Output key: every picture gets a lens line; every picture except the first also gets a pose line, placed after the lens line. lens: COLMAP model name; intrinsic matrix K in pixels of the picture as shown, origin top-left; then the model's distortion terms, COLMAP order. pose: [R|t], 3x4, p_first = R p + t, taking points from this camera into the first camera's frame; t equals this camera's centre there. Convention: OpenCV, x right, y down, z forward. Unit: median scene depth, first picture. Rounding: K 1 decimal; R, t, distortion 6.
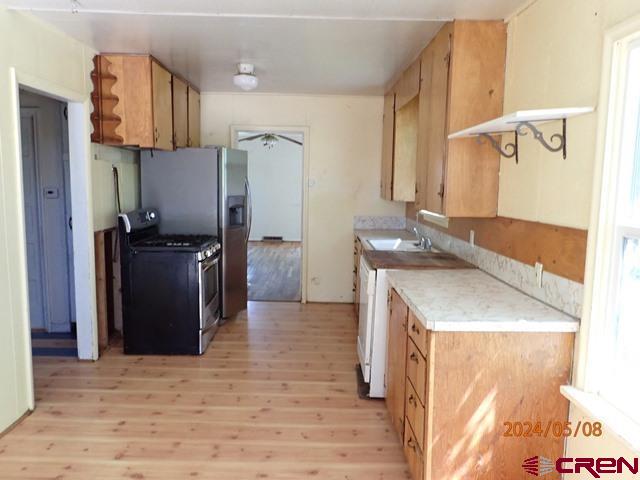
lens RADIAL K [[474.2, 0, 316.9], [0, 474.2, 238.8], [0, 0, 1]] dist [-0.005563, -0.001930]
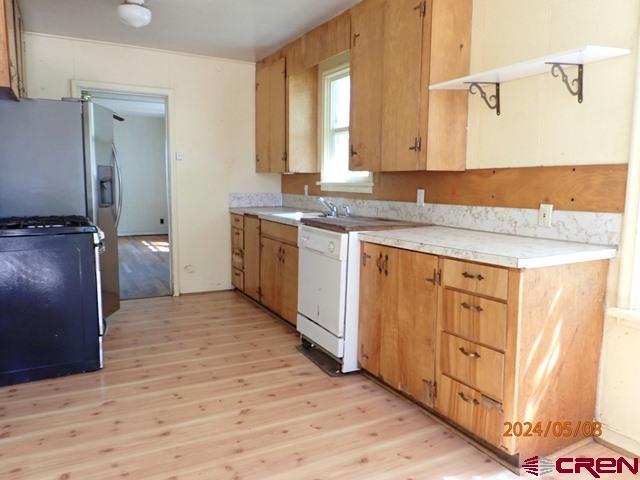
lens RADIAL K [[474.2, 0, 320.1], [0, 474.2, 239.7], [0, 0, 1]] dist [-0.005563, -0.001930]
pose [[0.883588, -0.065037, 0.463726, -0.356362], [0.061657, 0.997845, 0.022465, 0.056056], [-0.464188, 0.008742, 0.885694, 0.217891]]
